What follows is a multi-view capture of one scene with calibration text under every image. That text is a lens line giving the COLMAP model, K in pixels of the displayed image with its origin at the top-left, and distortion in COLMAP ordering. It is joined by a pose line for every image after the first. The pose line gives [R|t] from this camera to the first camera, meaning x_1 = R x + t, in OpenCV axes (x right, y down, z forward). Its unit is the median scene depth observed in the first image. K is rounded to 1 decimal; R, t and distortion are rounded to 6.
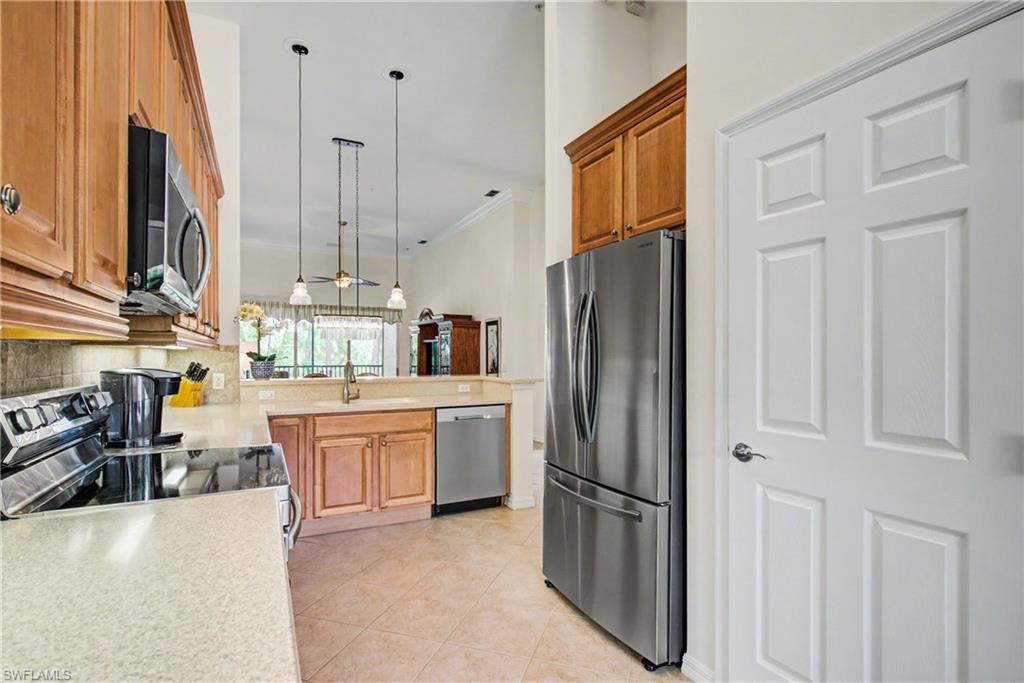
lens RADIAL K [[483.4, 0, 514.6], [0, 483.4, 355.2], [0, 0, 1]] dist [0.001360, 0.000264]
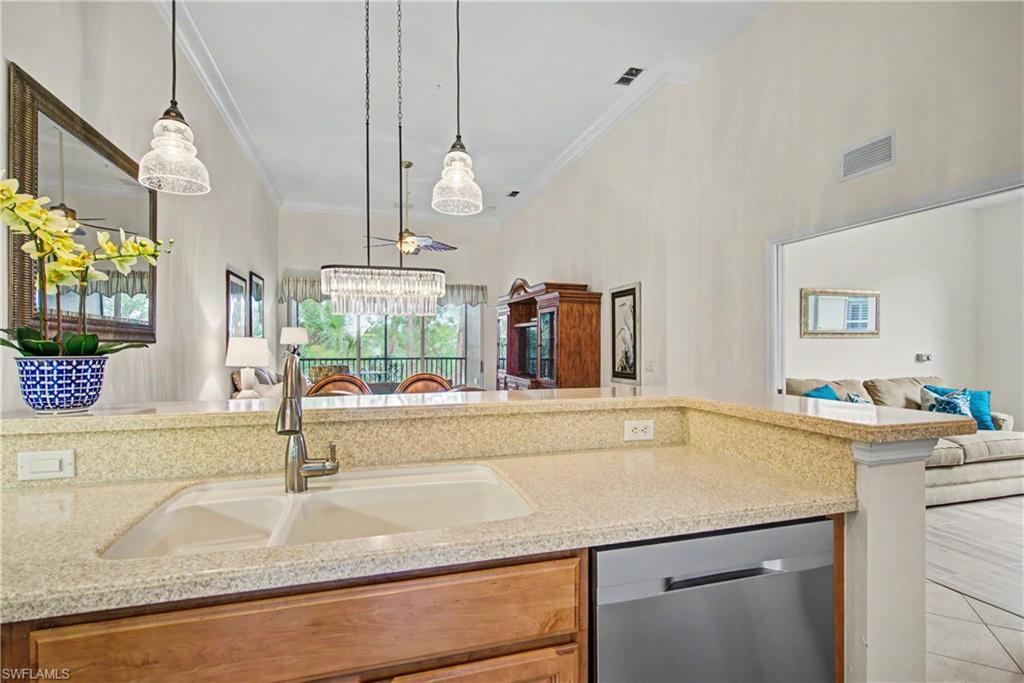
lens RADIAL K [[485.8, 0, 510.5], [0, 485.8, 348.7], [0, 0, 1]] dist [-0.002509, -0.000425]
pose [[0.982597, -0.001237, -0.185745, -0.104669], [0.002277, 0.999983, 0.005386, 0.003630], [0.185736, -0.005715, 0.982583, 0.494703]]
